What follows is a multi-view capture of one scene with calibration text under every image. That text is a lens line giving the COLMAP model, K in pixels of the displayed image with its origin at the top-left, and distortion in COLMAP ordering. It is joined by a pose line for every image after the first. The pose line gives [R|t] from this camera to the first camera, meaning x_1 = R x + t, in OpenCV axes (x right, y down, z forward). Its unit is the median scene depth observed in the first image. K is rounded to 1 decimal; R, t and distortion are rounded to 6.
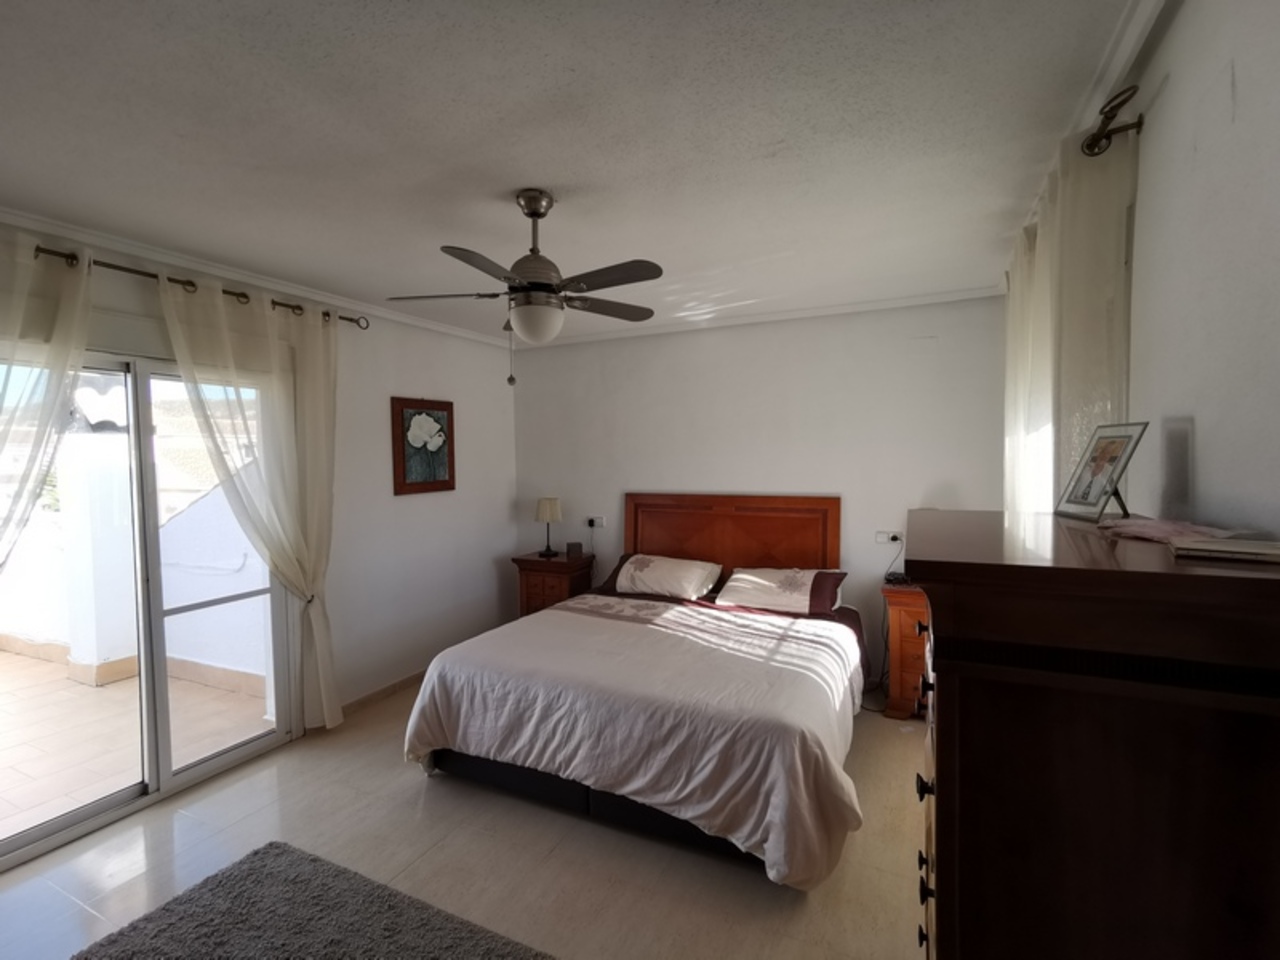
lens RADIAL K [[589.6, 0, 643.7], [0, 589.6, 482.1], [0, 0, 1]] dist [0.003531, 0.004286]
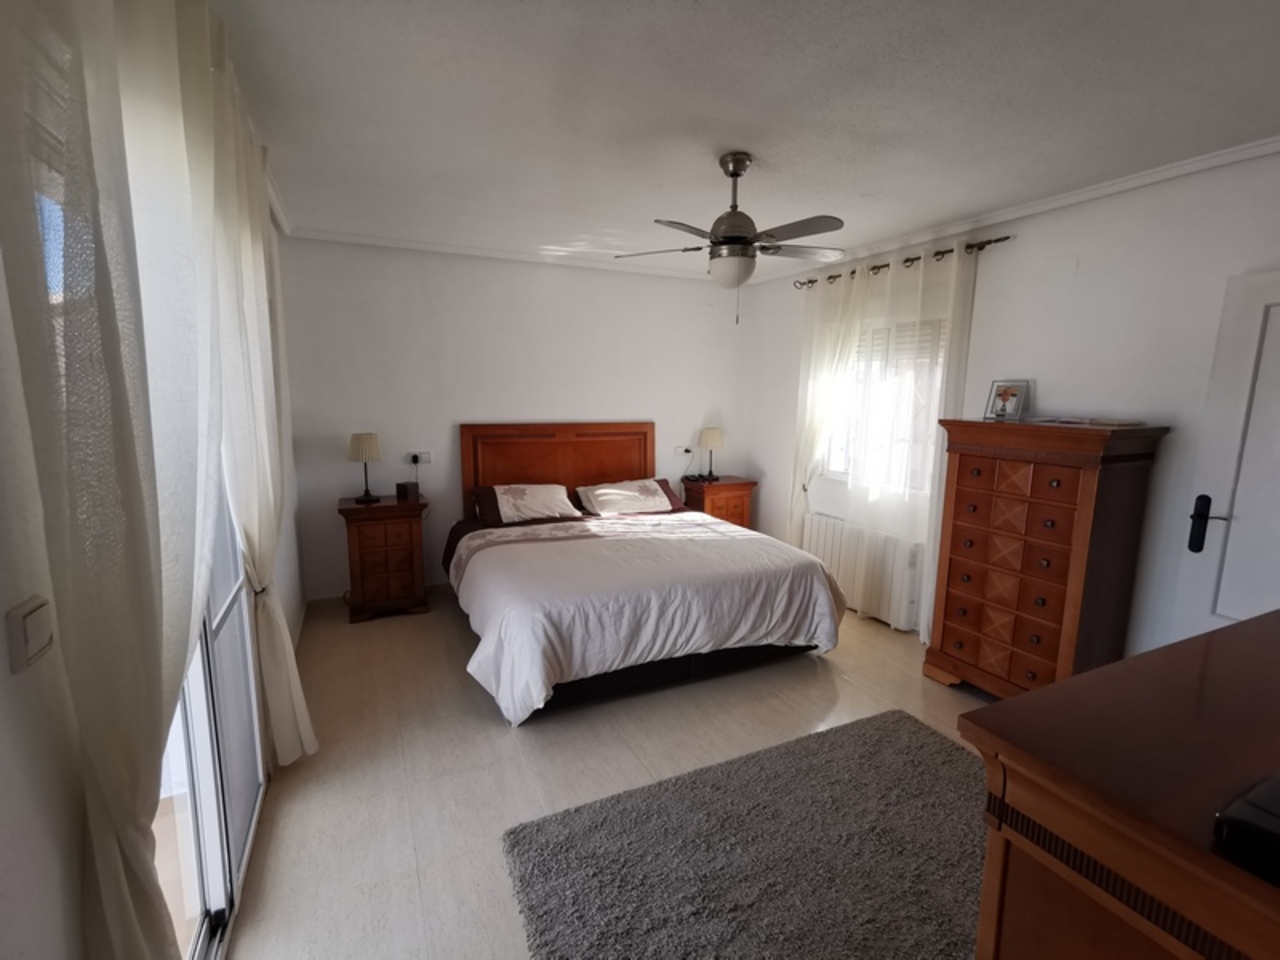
lens RADIAL K [[589.6, 0, 643.4], [0, 589.6, 478.5], [0, 0, 1]] dist [0.003531, 0.004286]
pose [[0.622218, -0.095582, 0.776987, -1.024160], [0.012956, 0.993640, 0.111858, 0.005872], [-0.782737, -0.059533, 0.619499, 0.317248]]
